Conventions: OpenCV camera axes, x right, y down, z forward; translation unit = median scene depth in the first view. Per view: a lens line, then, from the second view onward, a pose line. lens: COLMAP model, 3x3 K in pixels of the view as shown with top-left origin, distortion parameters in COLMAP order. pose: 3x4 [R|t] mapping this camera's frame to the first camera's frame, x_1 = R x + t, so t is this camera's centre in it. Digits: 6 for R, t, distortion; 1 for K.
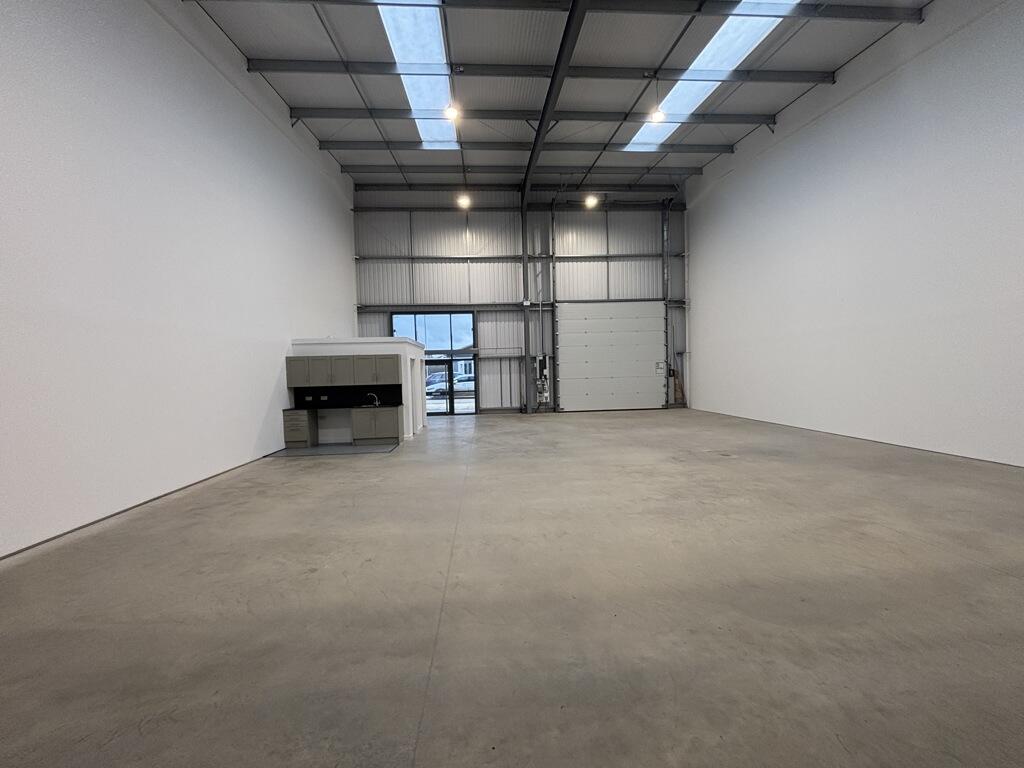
lens RADIAL K [[418.2, 0, 512.0], [0, 418.2, 384.0], [0, 0, 1]] dist [-0.001764, -0.000265]
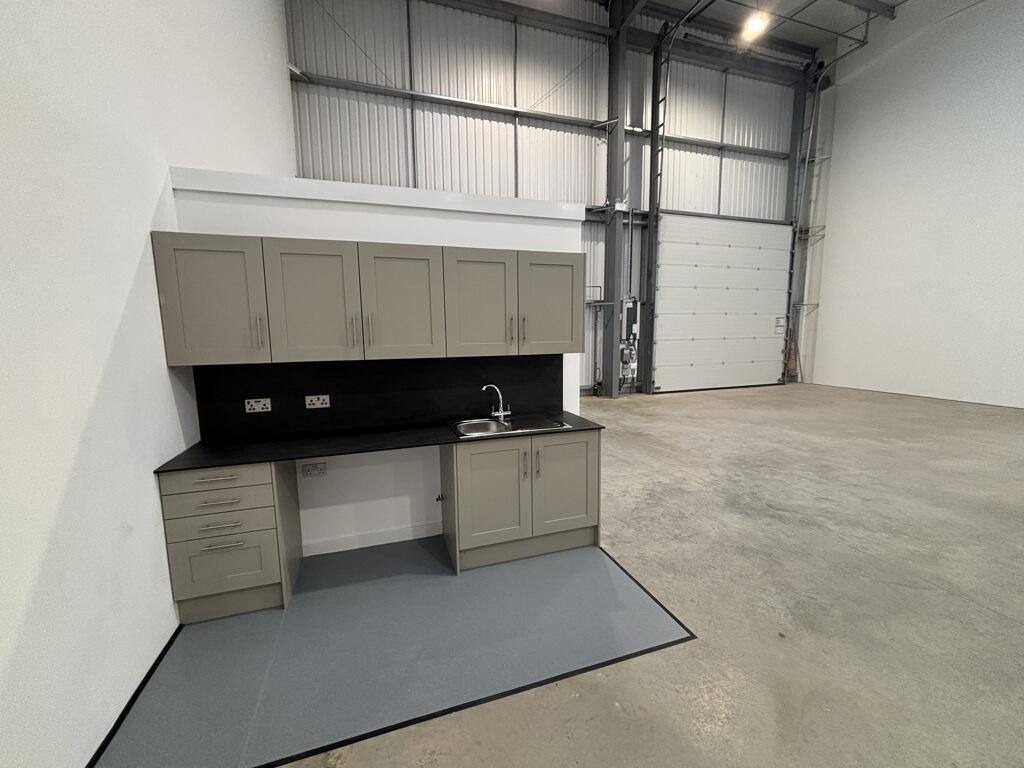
lens RADIAL K [[418.2, 0, 512.0], [0, 418.2, 384.0], [0, 0, 1]] dist [-0.001764, -0.000265]
pose [[0.967202, -0.016900, 0.253447, -0.252549], [-0.006845, 0.995688, 0.092516, -0.003344], [-0.253918, -0.091216, 0.962915, 0.446173]]
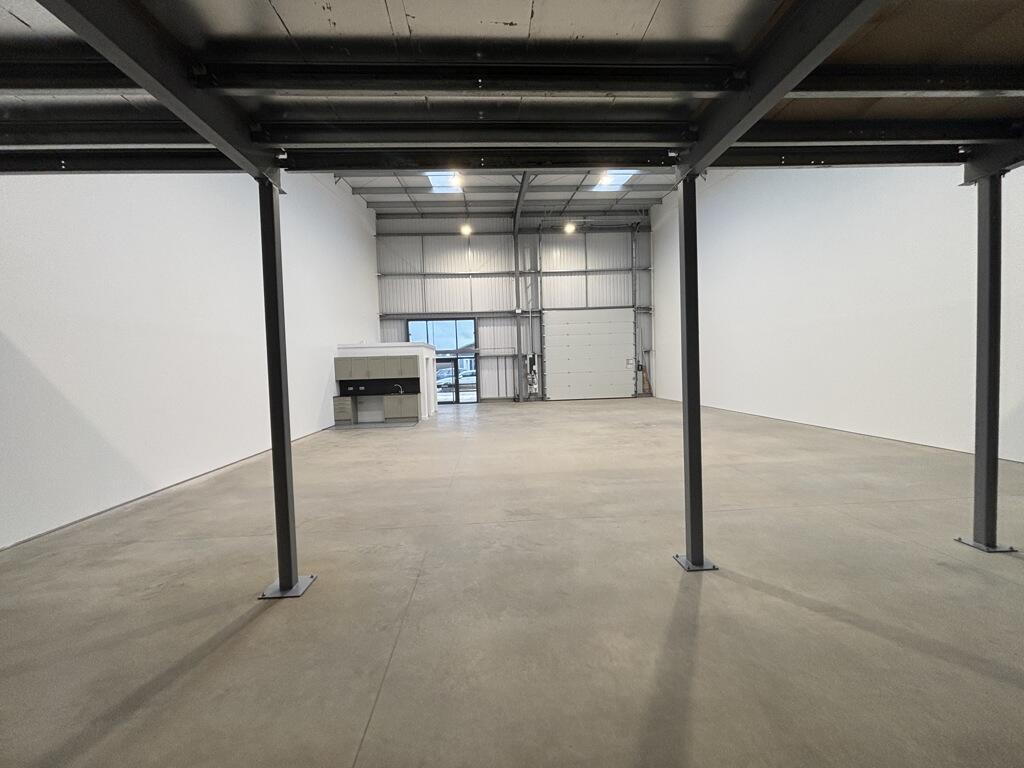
lens RADIAL K [[418.2, 0, 512.0], [0, 418.2, 384.0], [0, 0, 1]] dist [-0.001764, -0.000265]
pose [[0.999886, -0.006088, -0.013784, 0.031189], [0.006213, 0.999940, 0.009041, 0.006981], [0.013729, -0.009126, 0.999864, -0.210449]]
